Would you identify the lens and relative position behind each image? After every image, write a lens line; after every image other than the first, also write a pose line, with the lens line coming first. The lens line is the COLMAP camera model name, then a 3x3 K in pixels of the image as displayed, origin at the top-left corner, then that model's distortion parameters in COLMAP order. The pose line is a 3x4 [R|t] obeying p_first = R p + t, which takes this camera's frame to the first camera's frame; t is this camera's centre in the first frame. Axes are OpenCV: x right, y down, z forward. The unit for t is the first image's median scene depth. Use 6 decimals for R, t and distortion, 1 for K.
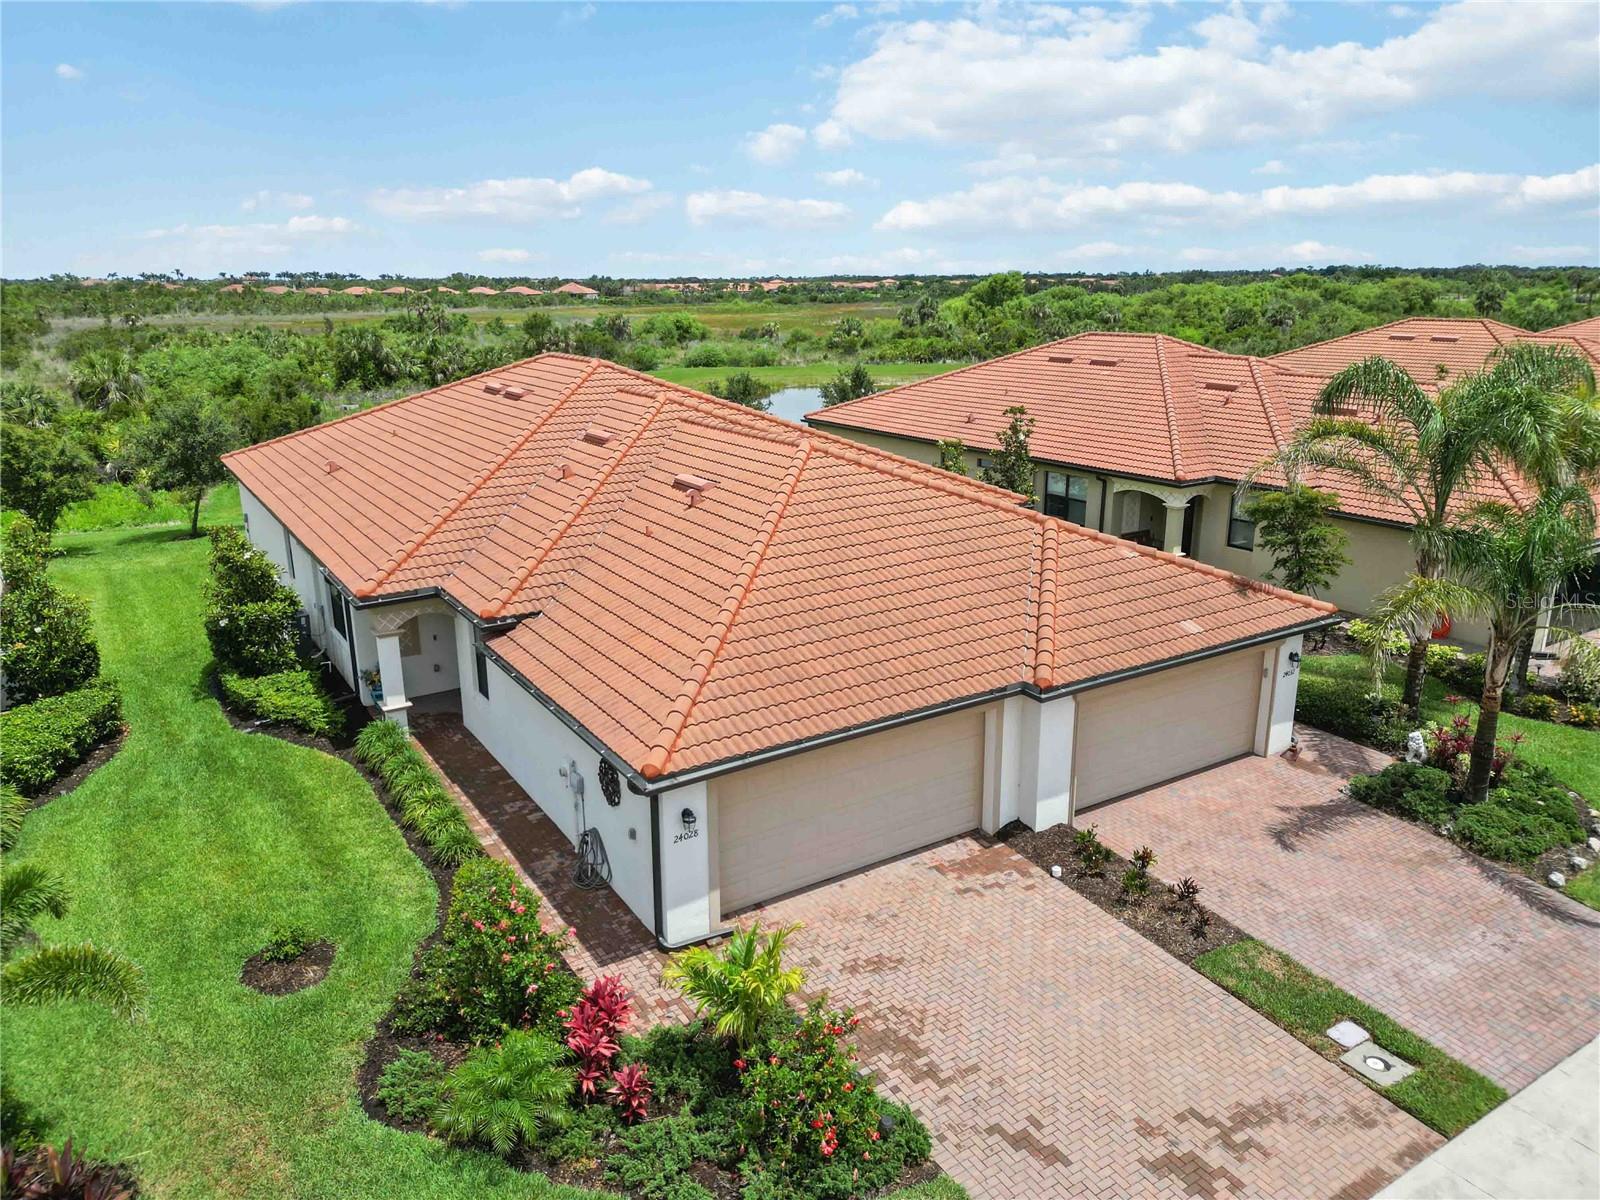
lens RADIAL K [[1141.0, 0, 806.1], [0, 1141.0, 599.2], [0, 0, 1]] dist [0.051985, -0.048890]
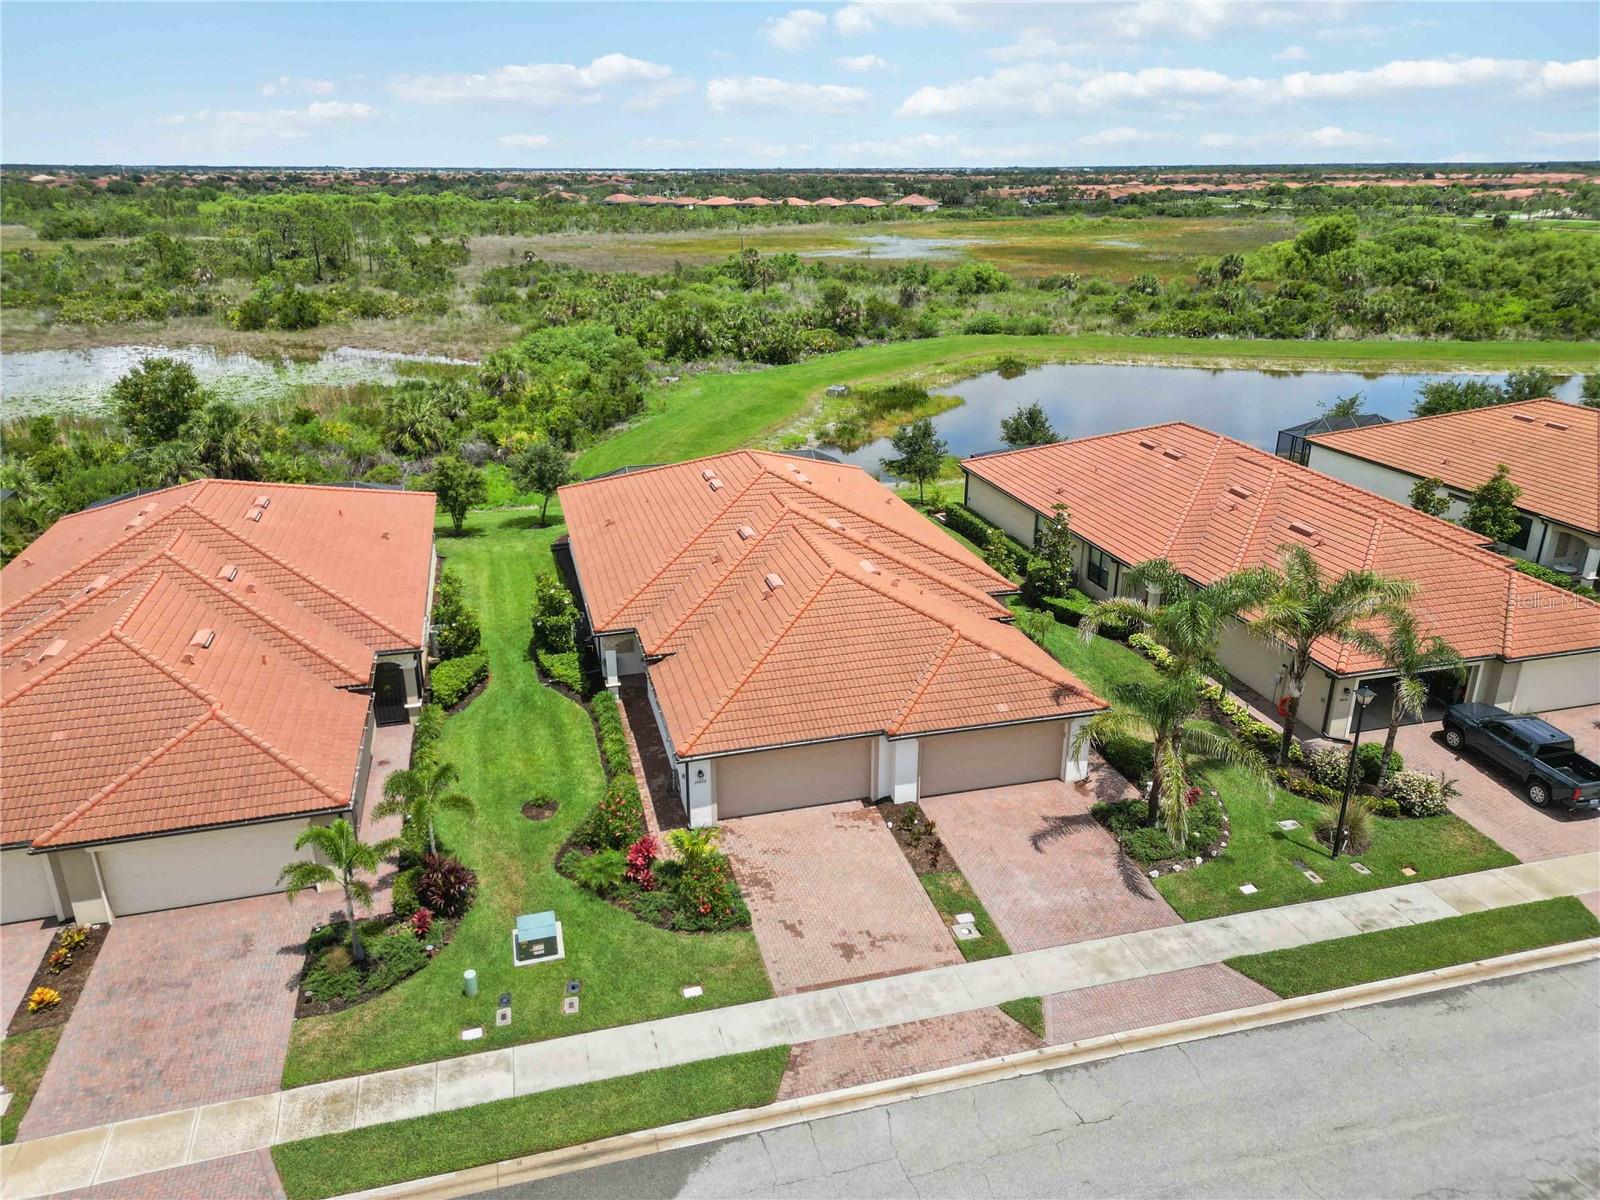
lens RADIAL K [[1141.0, 0, 804.3], [0, 1141.0, 589.8], [0, 0, 1]] dist [0.051985, -0.048890]
pose [[0.955844, 0.110992, -0.272108, 0.483028], [-0.088792, 0.991734, 0.092624, -0.288024], [0.280140, -0.064373, 0.957798, -0.782744]]
